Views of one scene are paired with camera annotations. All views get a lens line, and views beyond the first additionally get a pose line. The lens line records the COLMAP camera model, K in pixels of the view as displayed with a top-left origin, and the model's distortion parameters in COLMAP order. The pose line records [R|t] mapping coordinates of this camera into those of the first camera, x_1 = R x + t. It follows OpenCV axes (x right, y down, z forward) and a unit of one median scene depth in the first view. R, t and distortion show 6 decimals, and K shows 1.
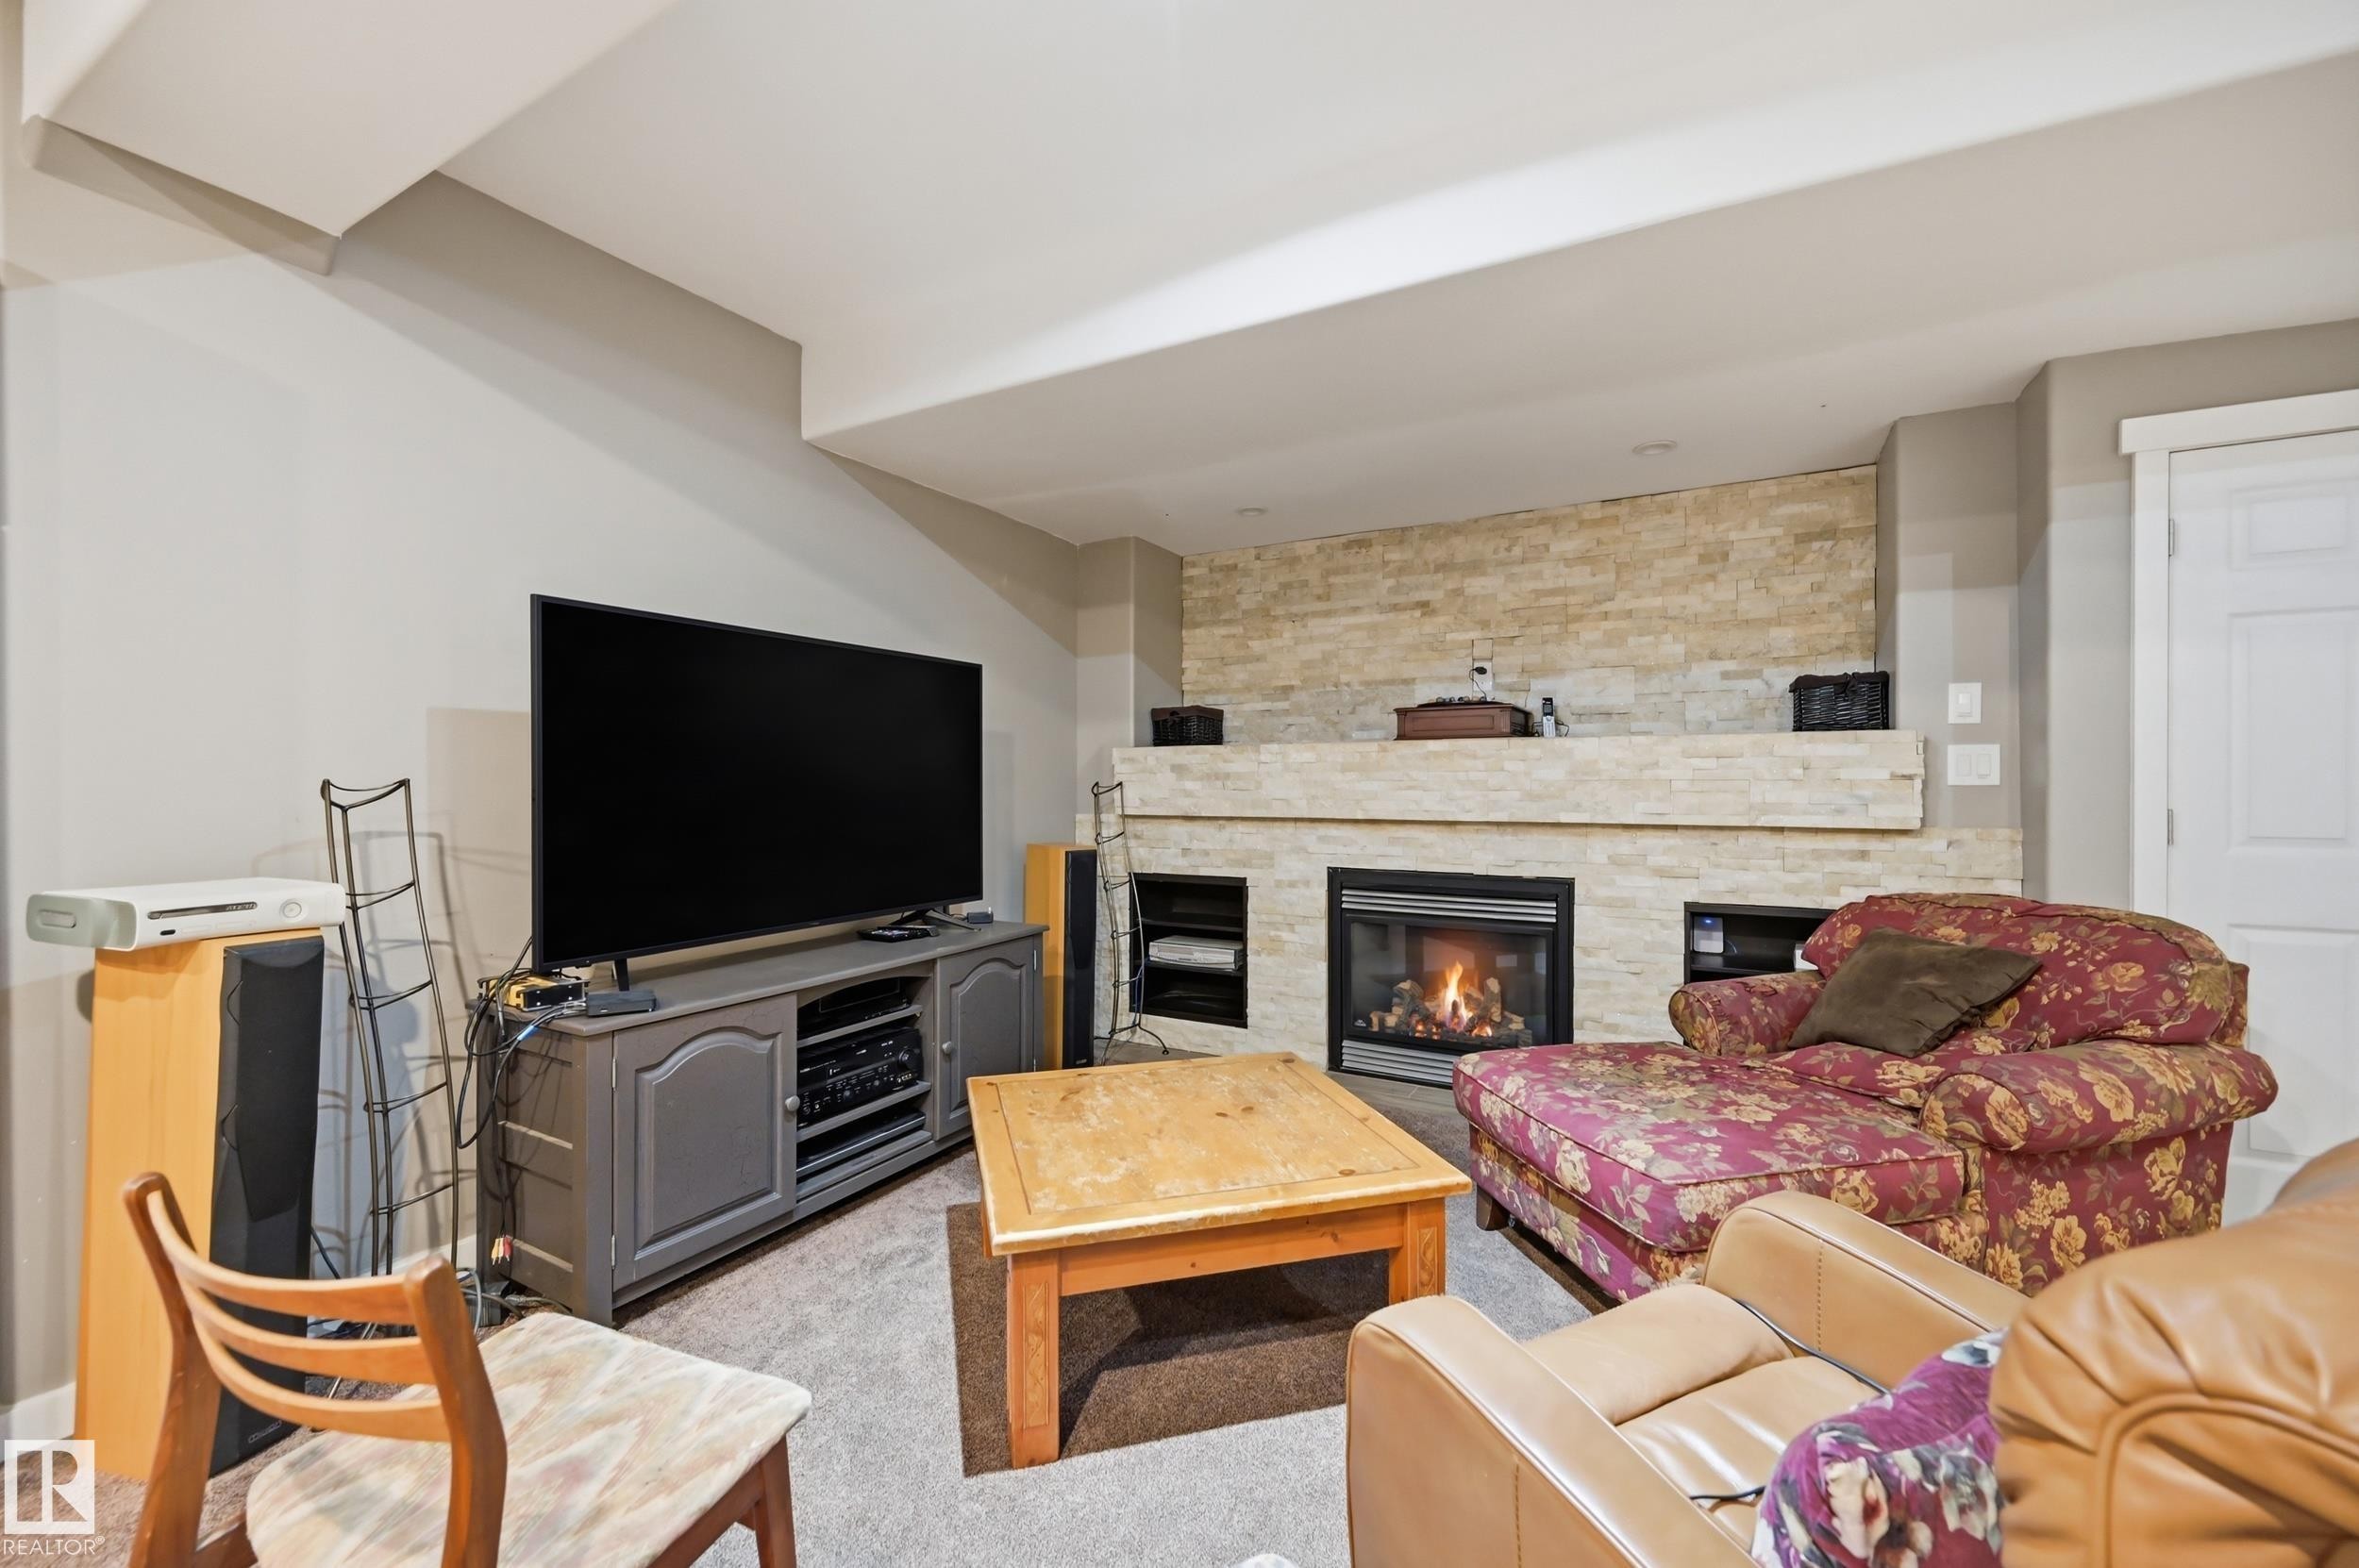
lens RADIAL K [[946.5, 0, 1176.7], [0, 946.5, 787.0], [0, 0, 1]] dist [0.001098, 0.000017]
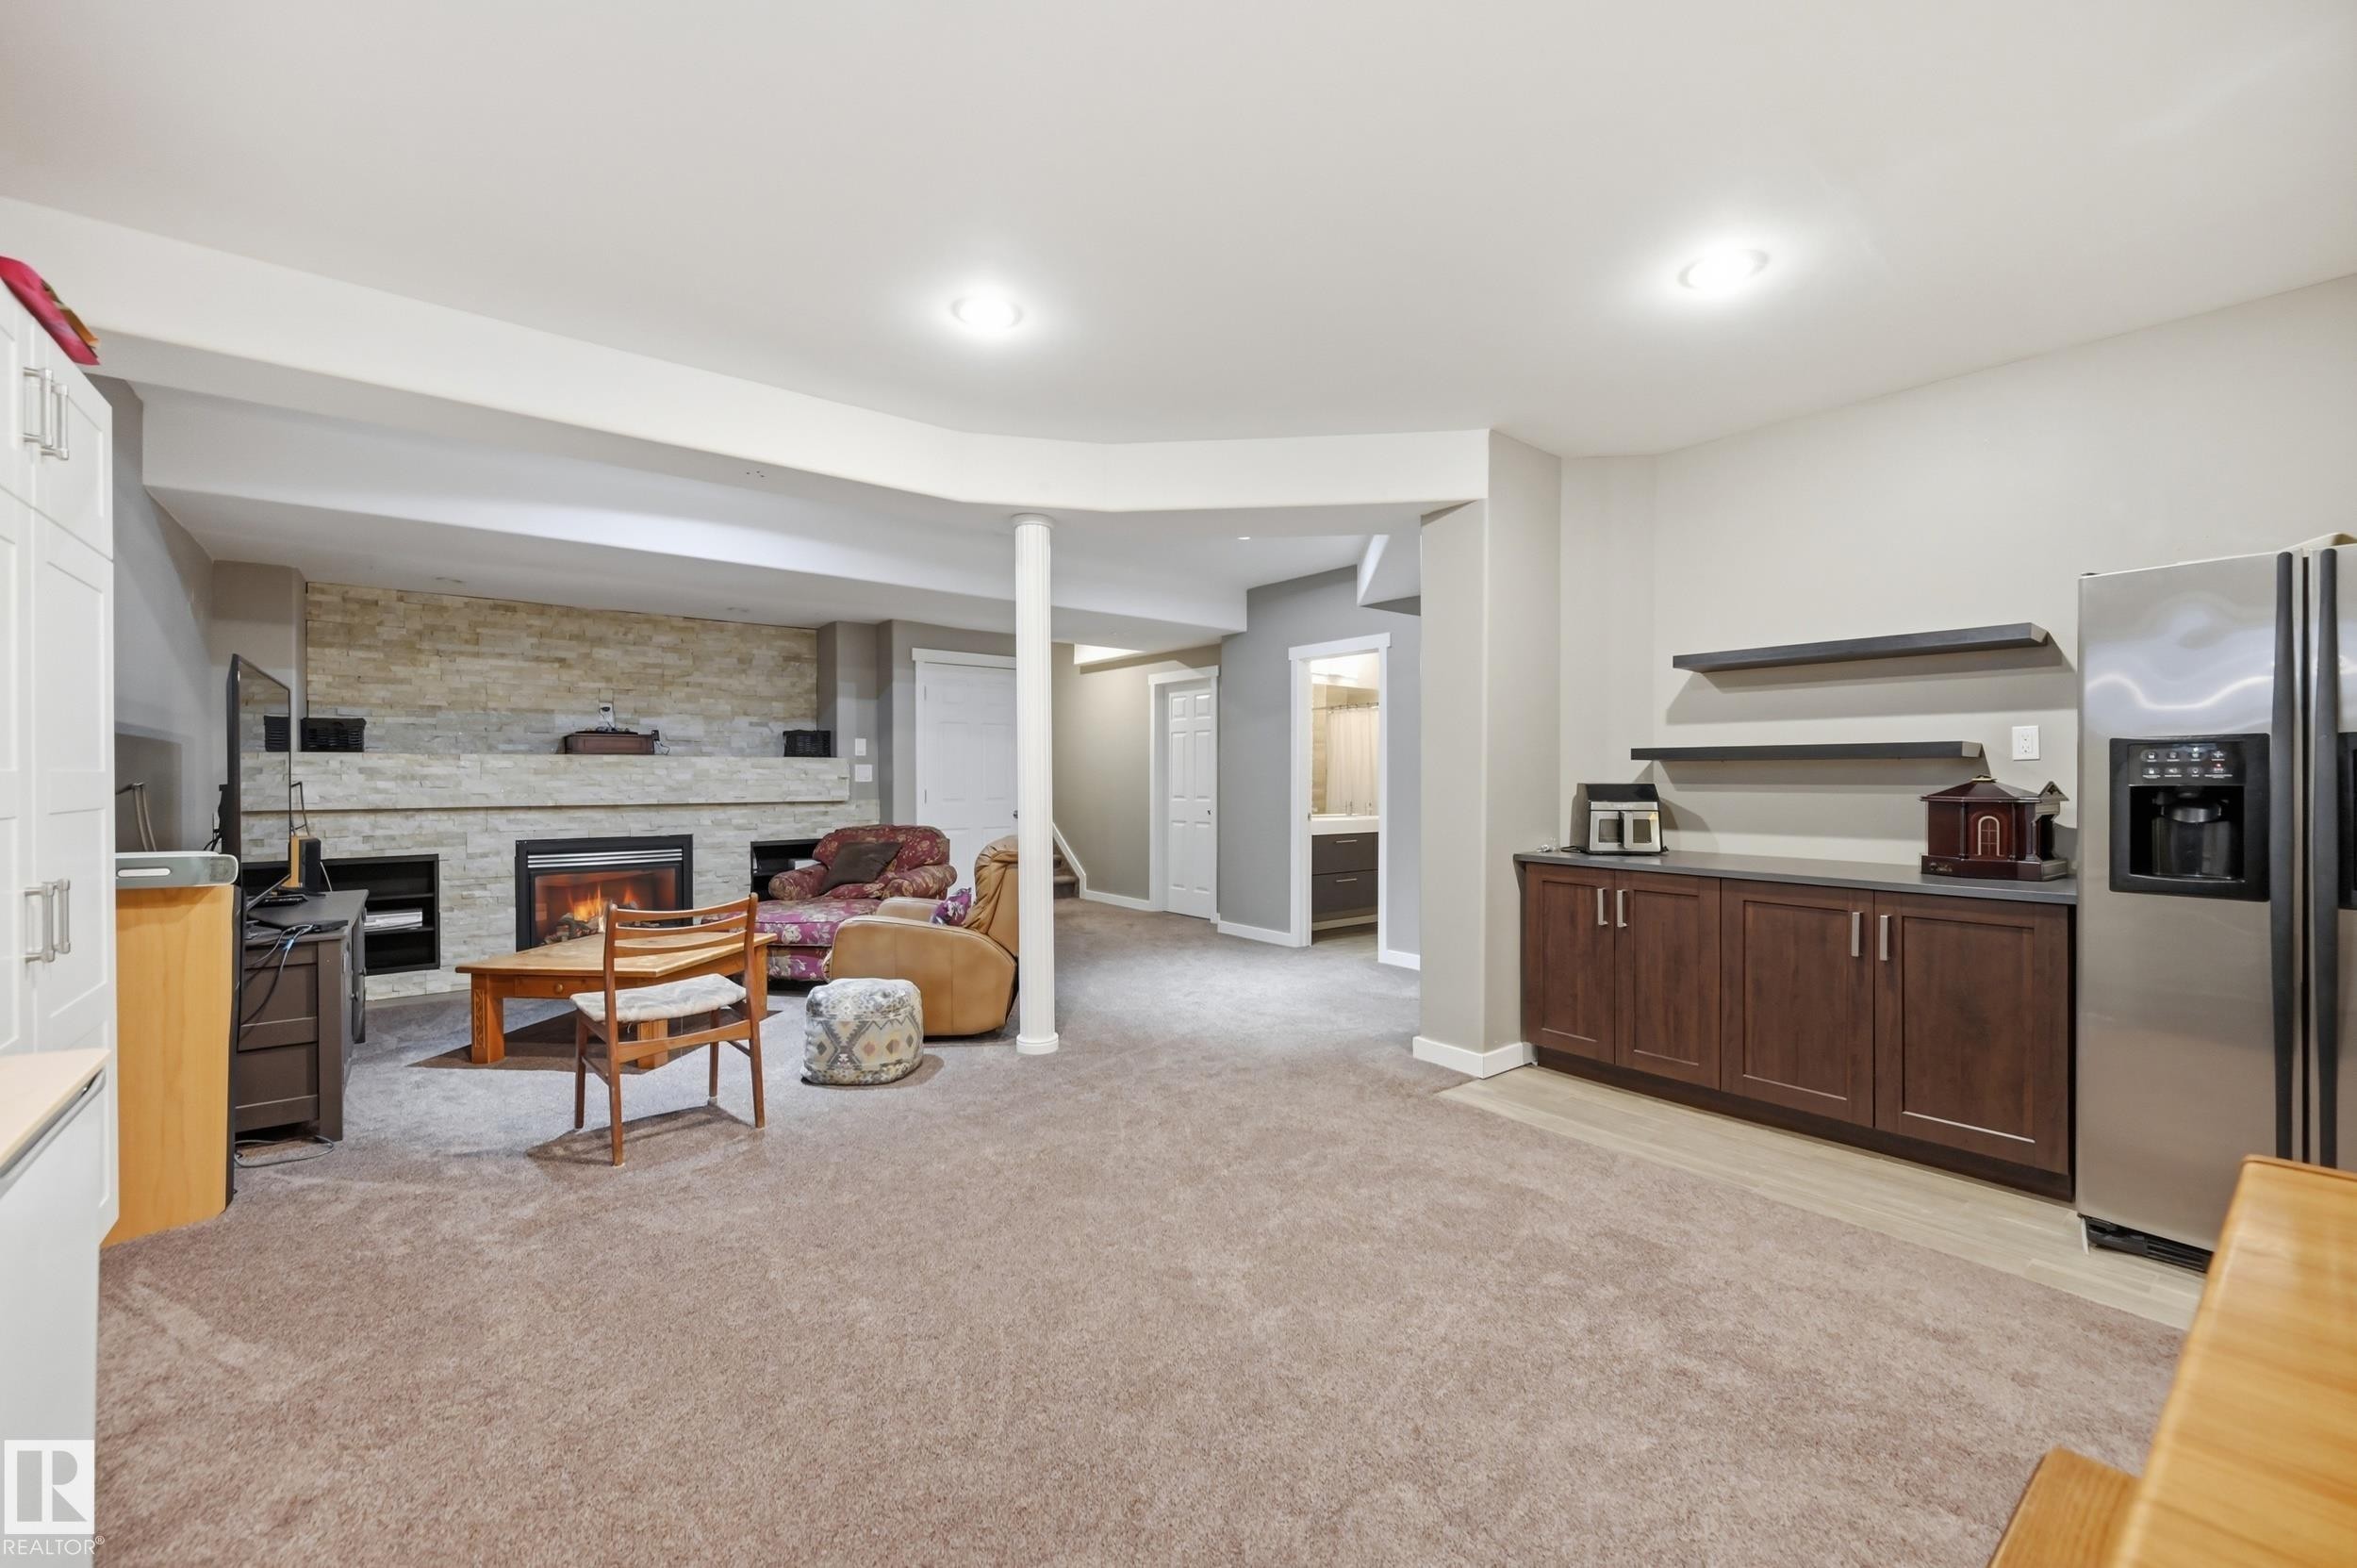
lens RADIAL K [[945.8, 0, 1175.7], [0, 945.8, 787.0], [0, 0, 1]] dist [0.001098, 0.000017]
pose [[0.386277, -0.010045, 0.922328, -0.775963], [0.005247, 0.999948, 0.008693, -0.003912], [-0.922368, 0.001482, 0.386309, -0.476462]]
